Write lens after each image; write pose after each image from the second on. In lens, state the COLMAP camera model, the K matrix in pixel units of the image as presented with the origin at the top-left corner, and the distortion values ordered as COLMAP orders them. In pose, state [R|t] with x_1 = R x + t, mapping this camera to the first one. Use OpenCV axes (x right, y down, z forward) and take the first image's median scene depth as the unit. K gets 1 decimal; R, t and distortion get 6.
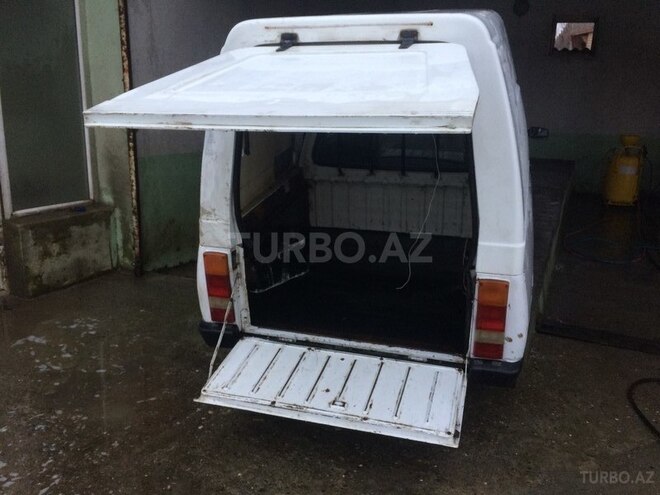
lens RADIAL K [[558.7, 0, 326.7], [0, 558.7, 247.4], [0, 0, 1]] dist [0.053268, -0.035652]
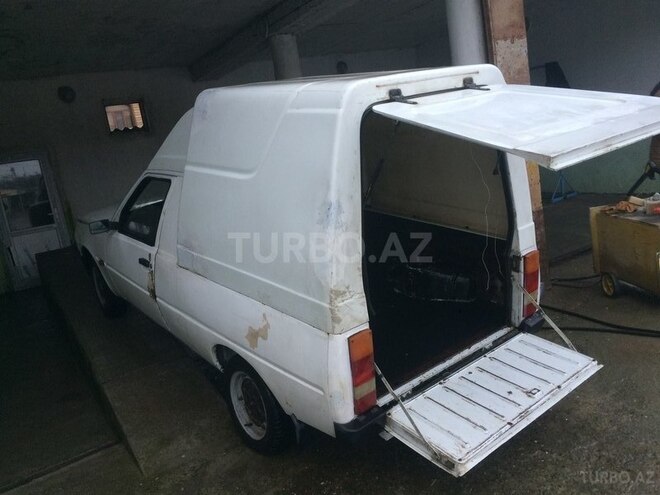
lens RADIAL K [[558.7, 0, 326.3], [0, 558.7, 247.7], [0, 0, 1]] dist [0.053268, -0.035652]
pose [[0.566477, -0.277922, 0.775798, -0.826501], [0.386225, 0.921156, 0.047979, -0.167263], [-0.727965, 0.272454, 0.629154, 0.413849]]
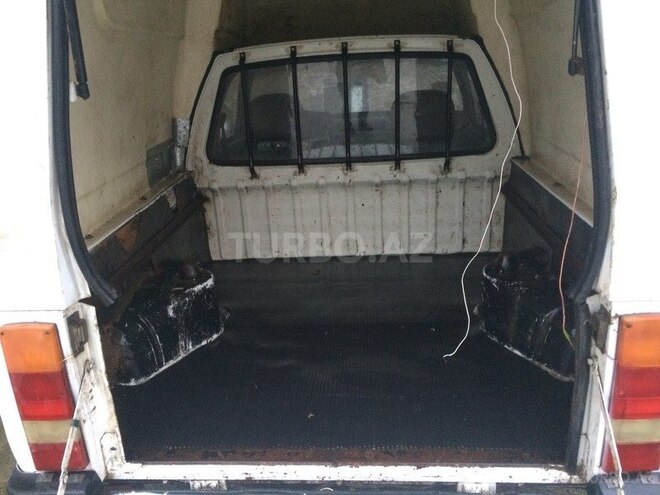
lens RADIAL K [[558.7, 0, 328.7], [0, 558.7, 248.0], [0, 0, 1]] dist [0.053268, -0.035652]
pose [[0.972169, -0.091569, 0.215645, -0.053287], [0.106262, 0.992672, -0.057532, 0.001088], [-0.208796, 0.078846, 0.974776, 0.471737]]
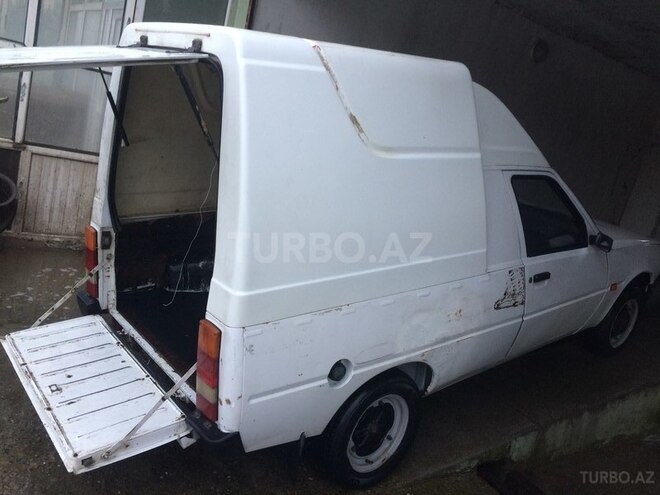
lens RADIAL K [[558.7, 0, 326.7], [0, 558.7, 245.9], [0, 0, 1]] dist [0.053268, -0.035652]
pose [[0.823763, 0.283232, -0.491116, 0.681723], [-0.338195, 0.940751, -0.024722, -0.078948], [0.455016, 0.186458, 0.870743, 0.243531]]
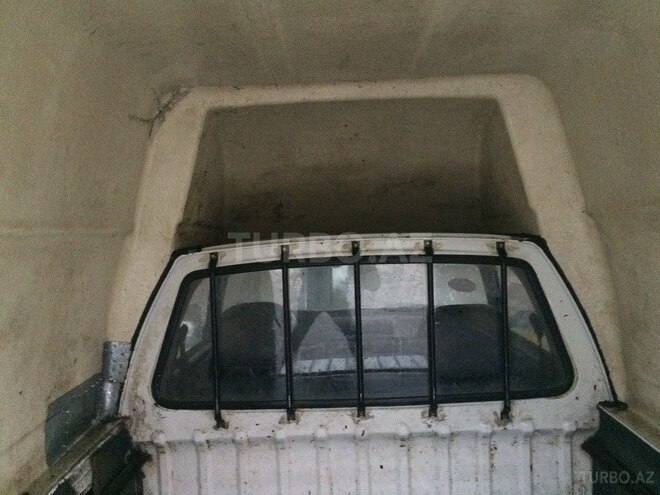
lens RADIAL K [[558.7, 0, 329.6], [0, 558.7, 249.3], [0, 0, 1]] dist [0.053268, -0.035652]
pose [[0.960561, -0.014347, 0.277698, -0.018033], [0.110438, 0.936210, -0.333639, -0.140868], [-0.255197, 0.351149, 0.900871, 0.721743]]
